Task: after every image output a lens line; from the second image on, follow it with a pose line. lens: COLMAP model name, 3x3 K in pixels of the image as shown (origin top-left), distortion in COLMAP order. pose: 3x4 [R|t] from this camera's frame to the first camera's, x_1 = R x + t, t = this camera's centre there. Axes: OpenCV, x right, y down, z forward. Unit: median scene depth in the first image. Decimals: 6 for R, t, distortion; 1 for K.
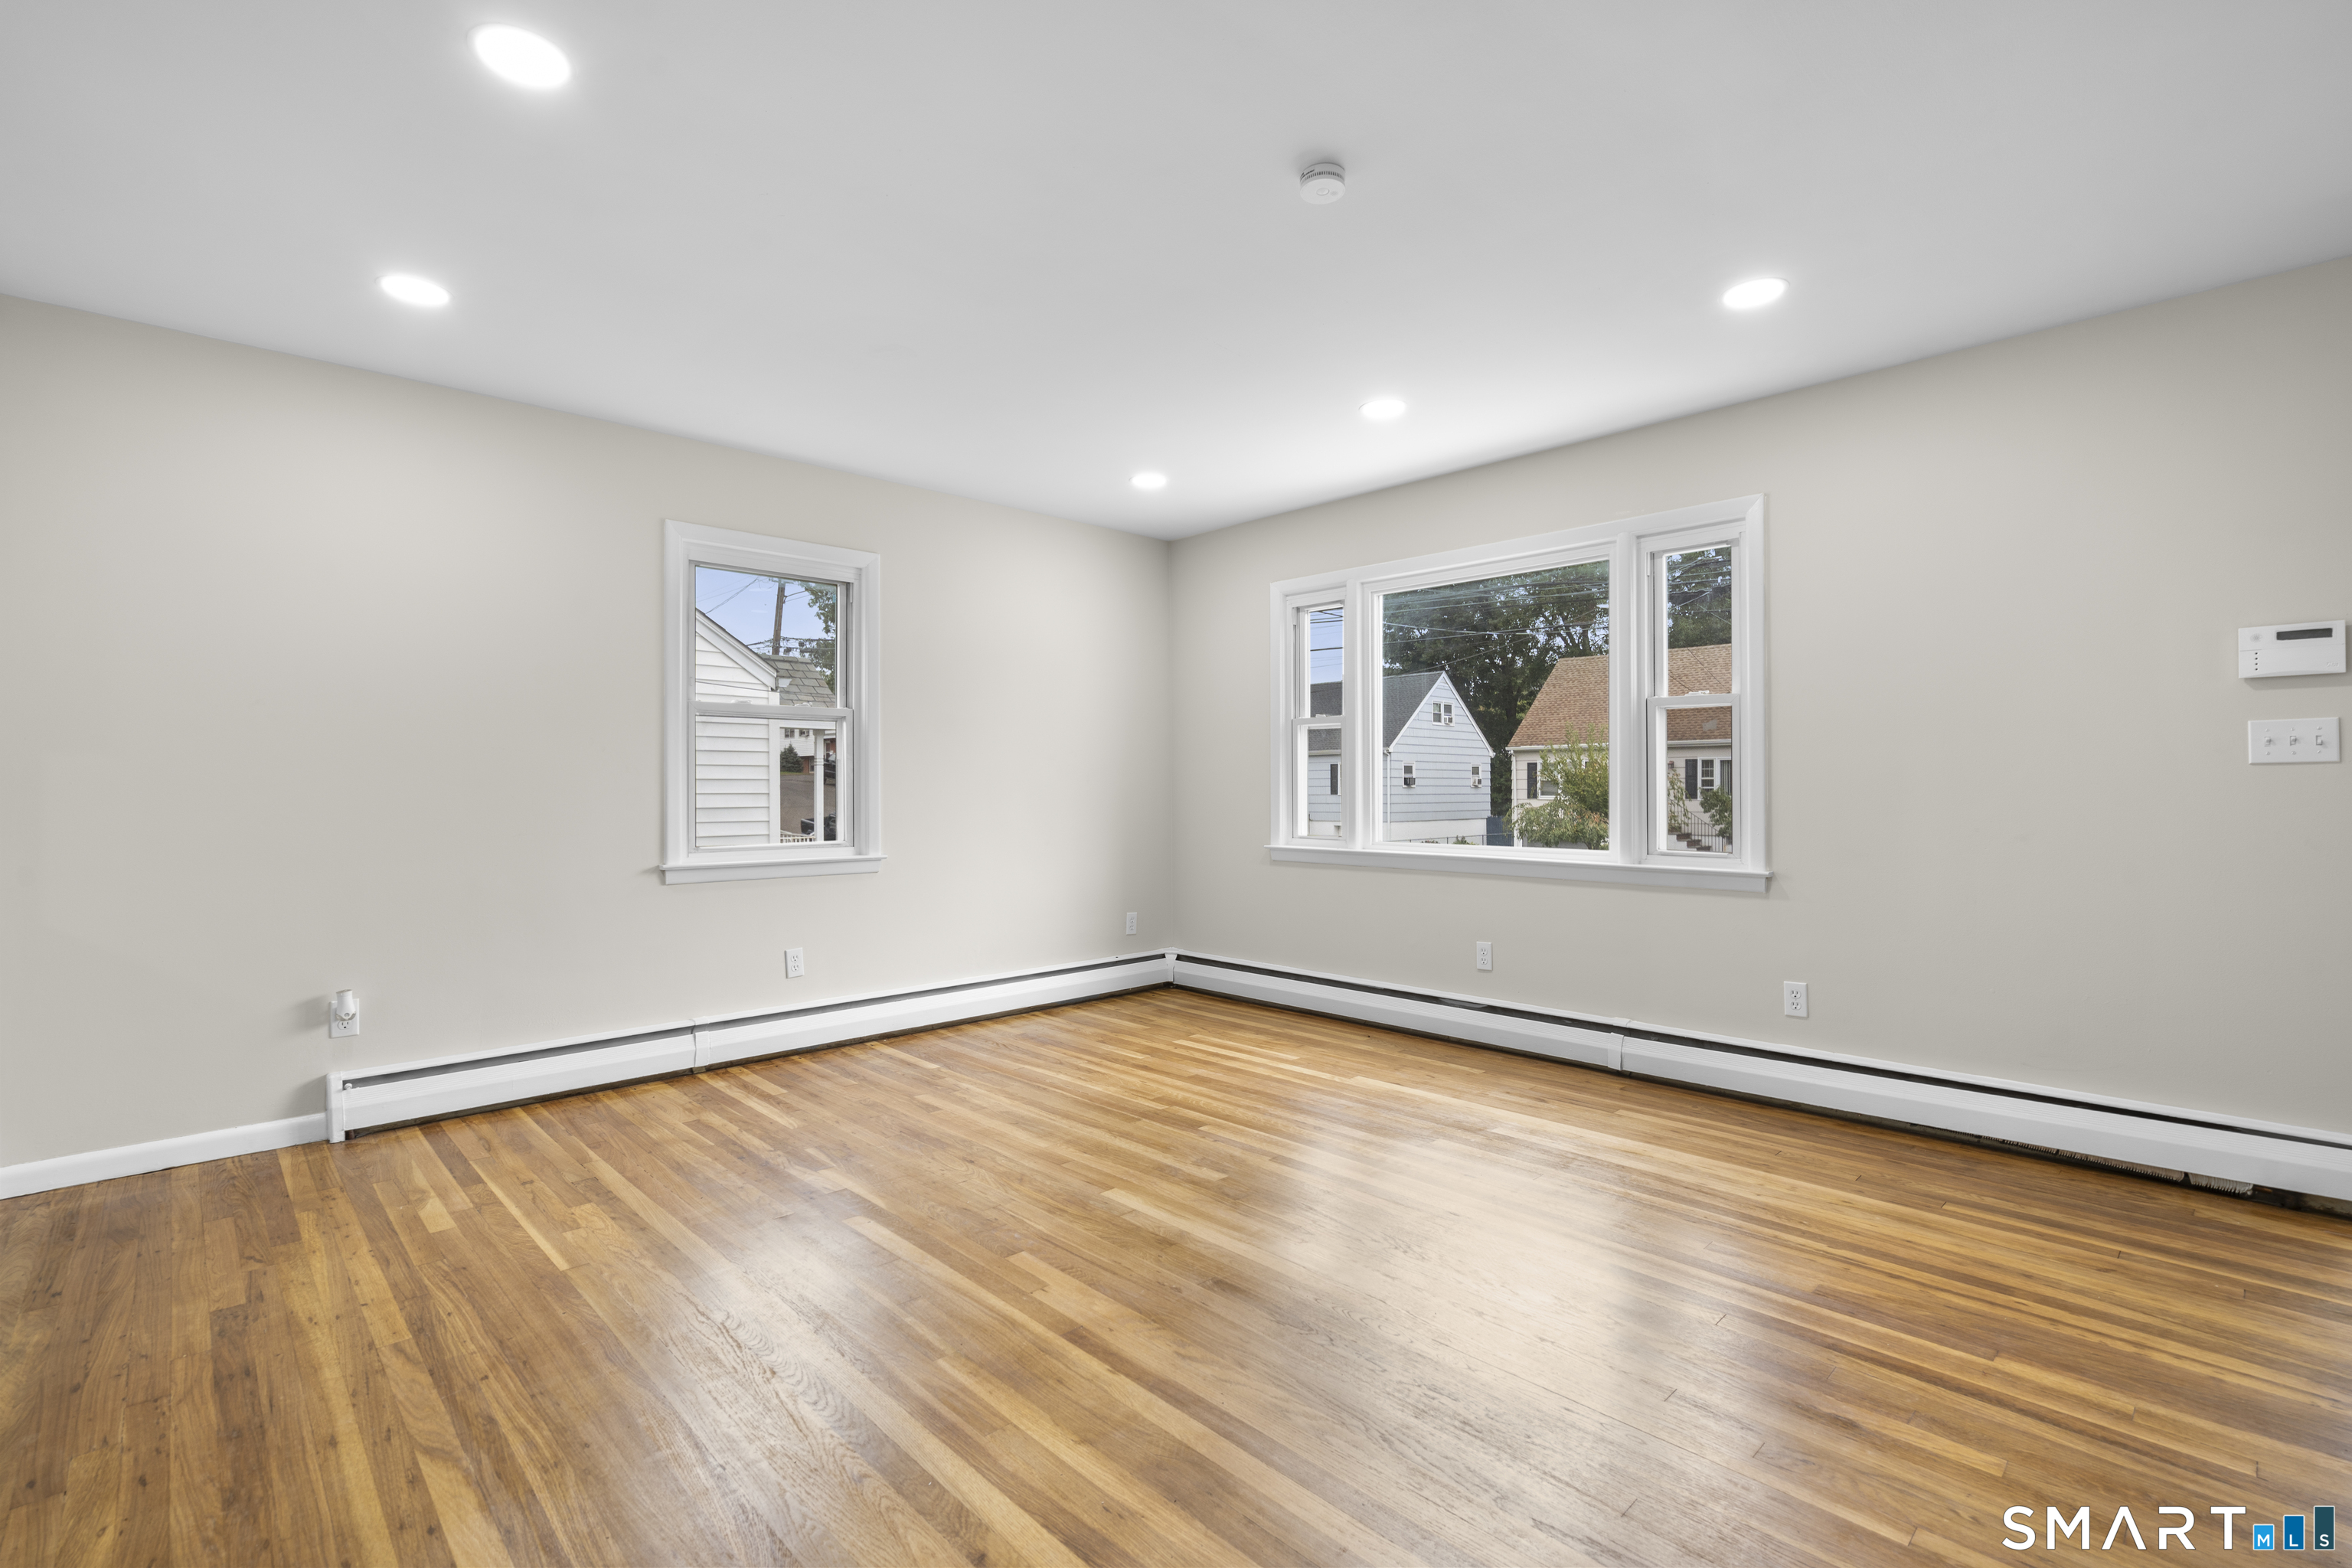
lens RADIAL K [[1056.3, 0, 1182.8], [0, 1056.3, 782.5], [0, 0, 1]] dist [-0.005288, 0.002937]
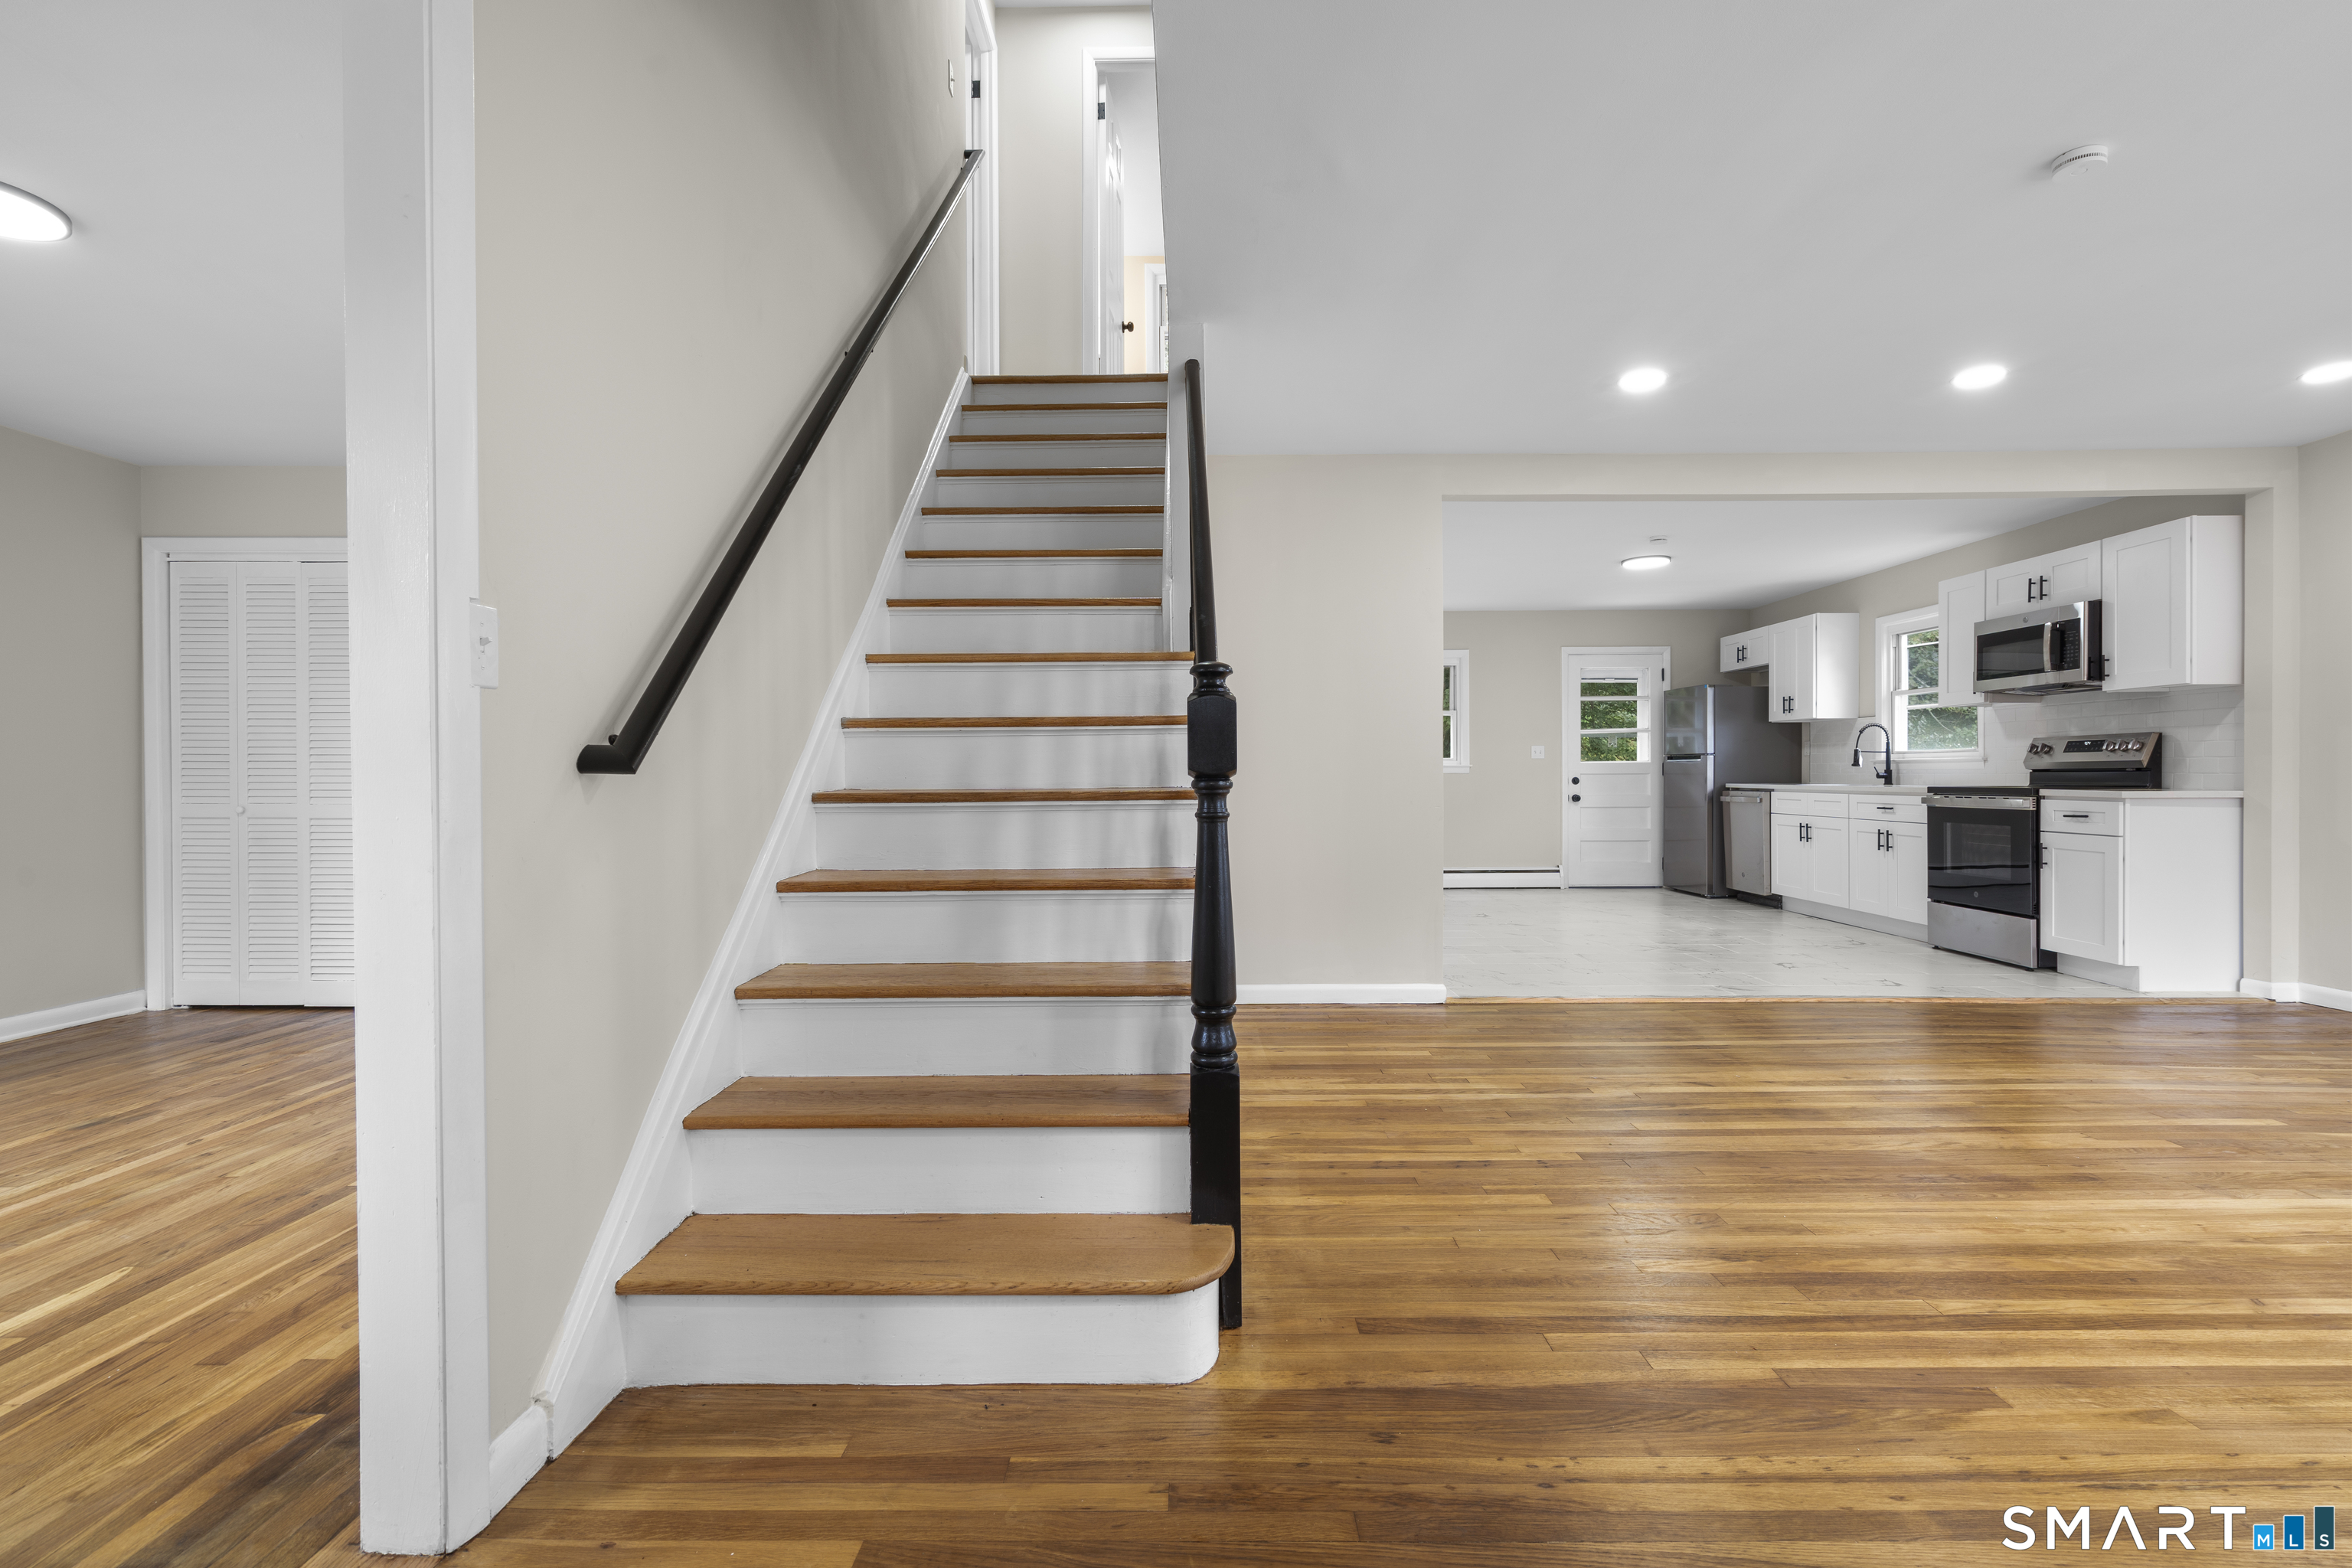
lens RADIAL K [[1056.3, 0, 1179.9], [0, 1056.3, 785.1], [0, 0, 1]] dist [-0.005288, 0.002937]
pose [[-0.703450, 0.014015, -0.710606, 1.039072], [0.012174, 0.999896, 0.007668, 0.021526], [0.710640, -0.003257, -0.703548, 0.753460]]
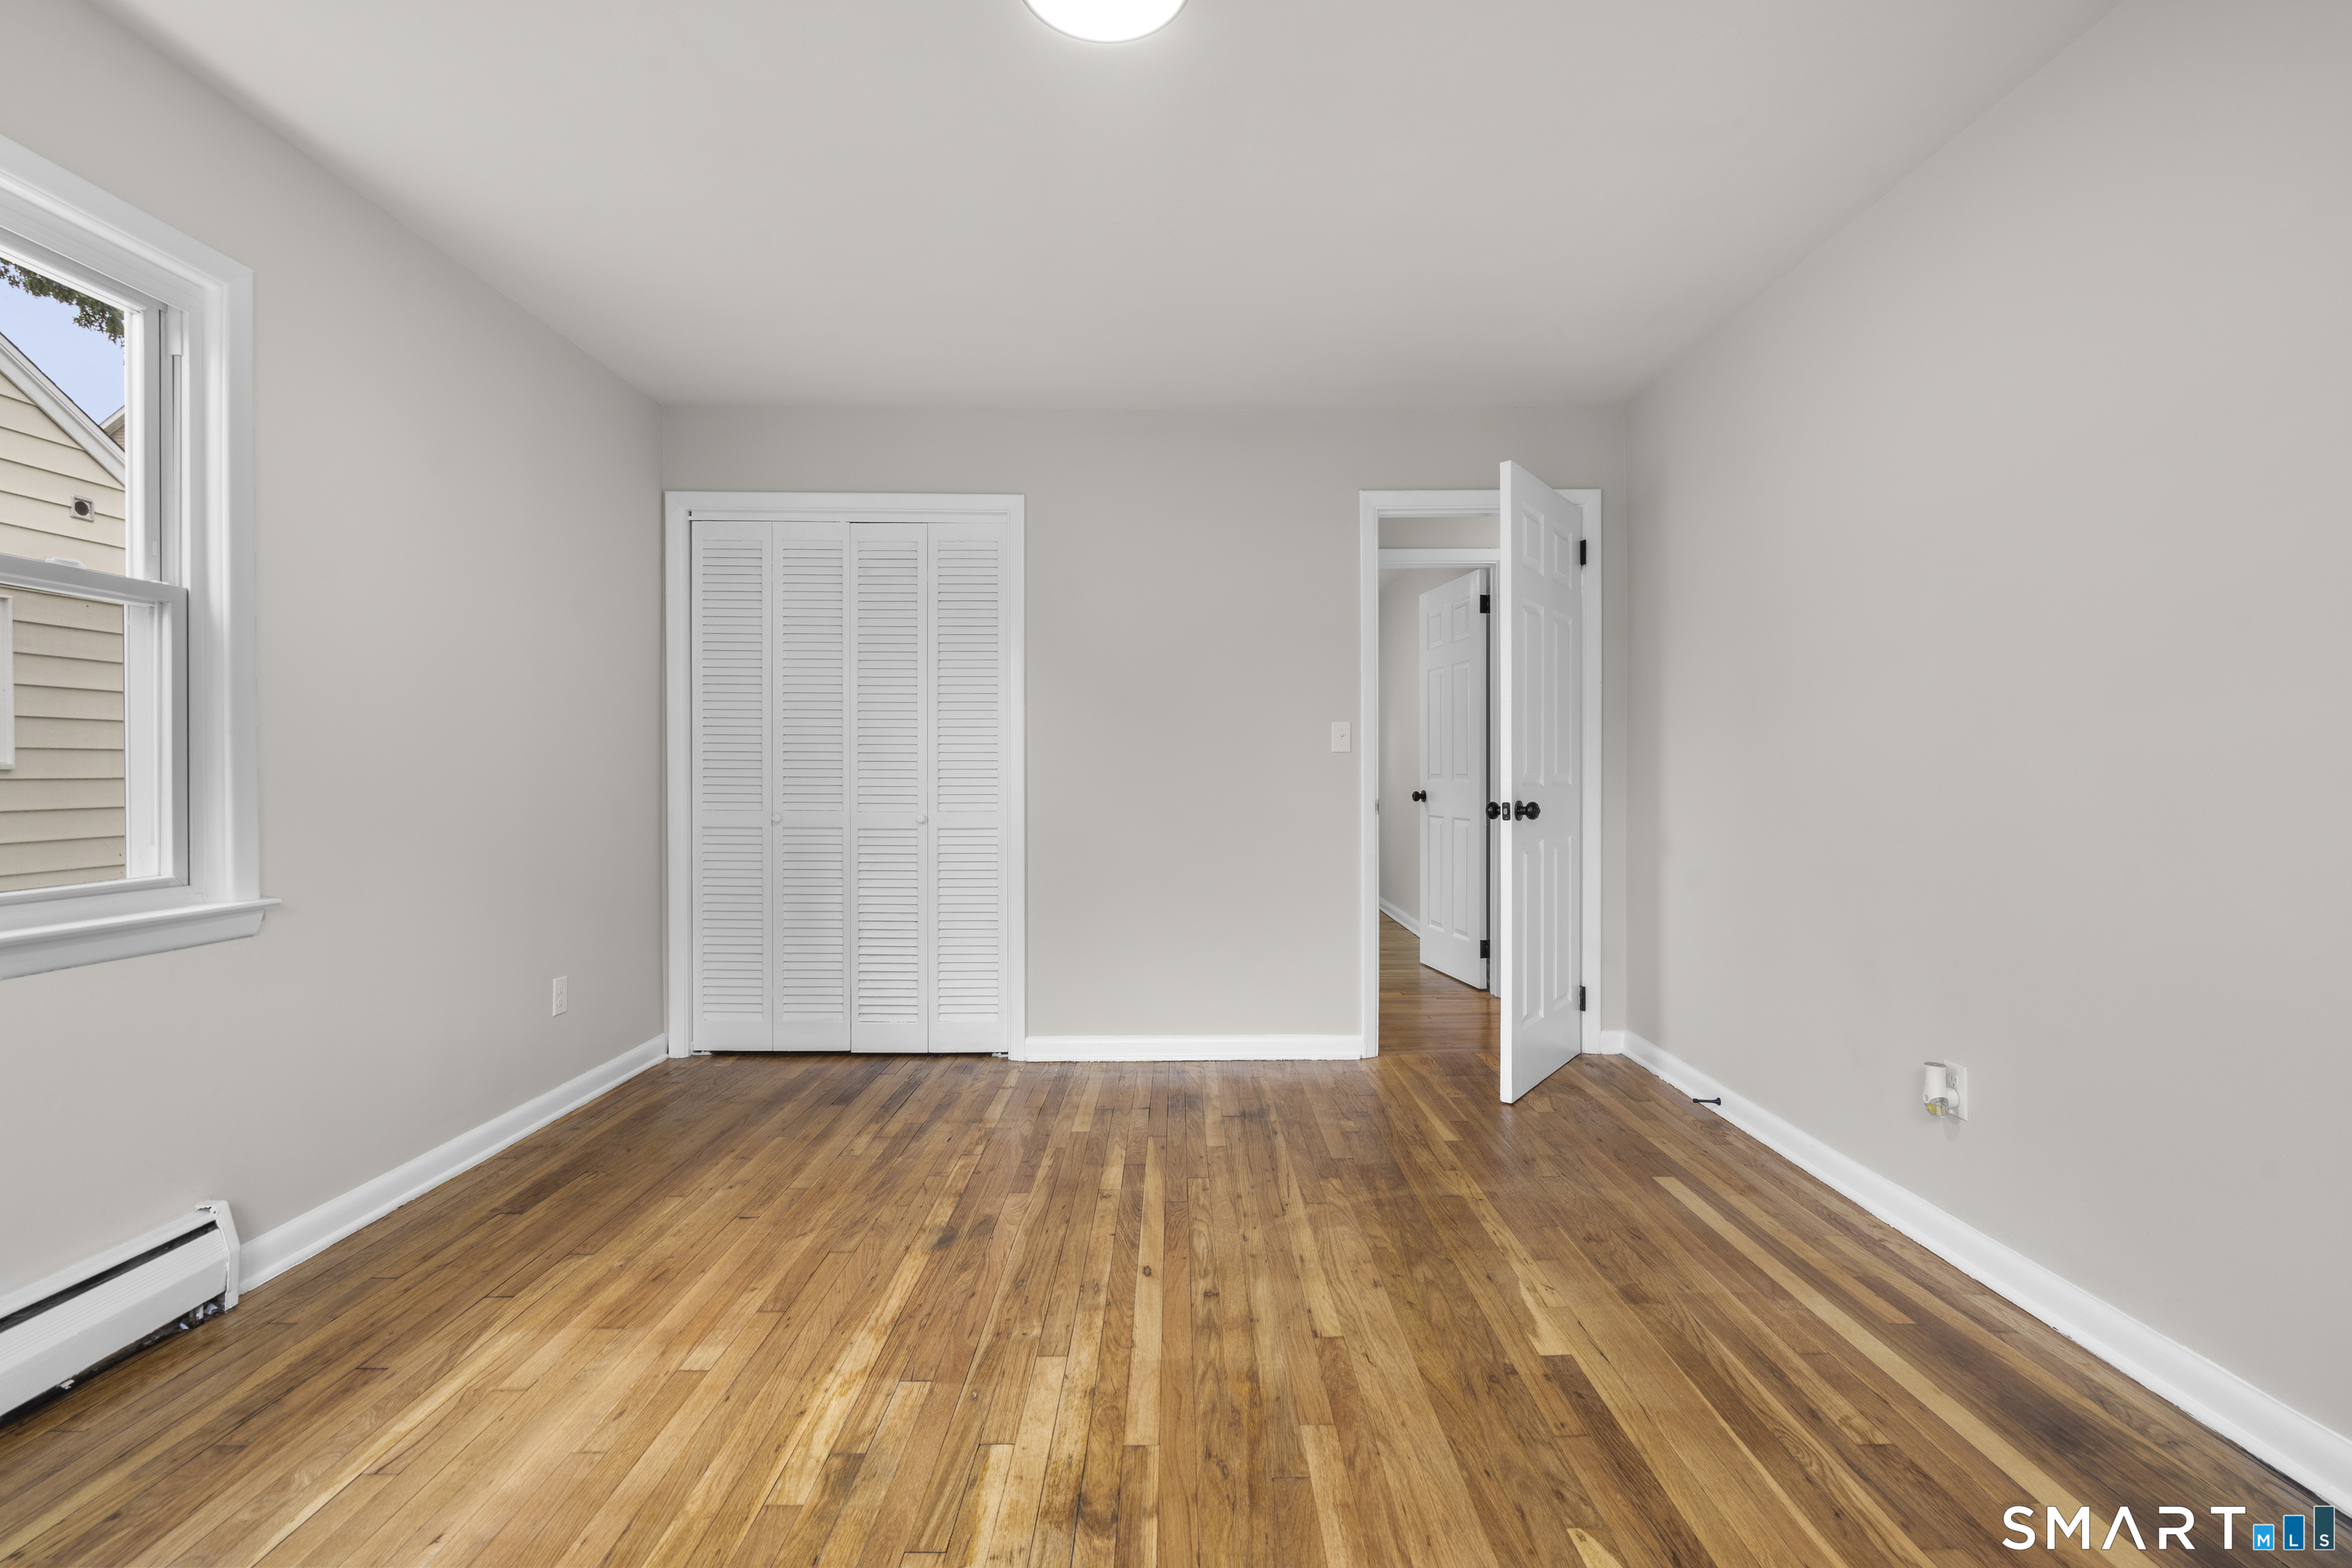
lens RADIAL K [[1056.3, 0, 1177.6], [0, 1056.3, 782.5], [0, 0, 1]] dist [-0.005288, 0.002937]
pose [[-0.692994, 0.011752, -0.720847, 1.462217], [0.008689, 0.999931, 0.007949, 0.004961], [0.720891, -0.000755, -0.693048, 0.009473]]
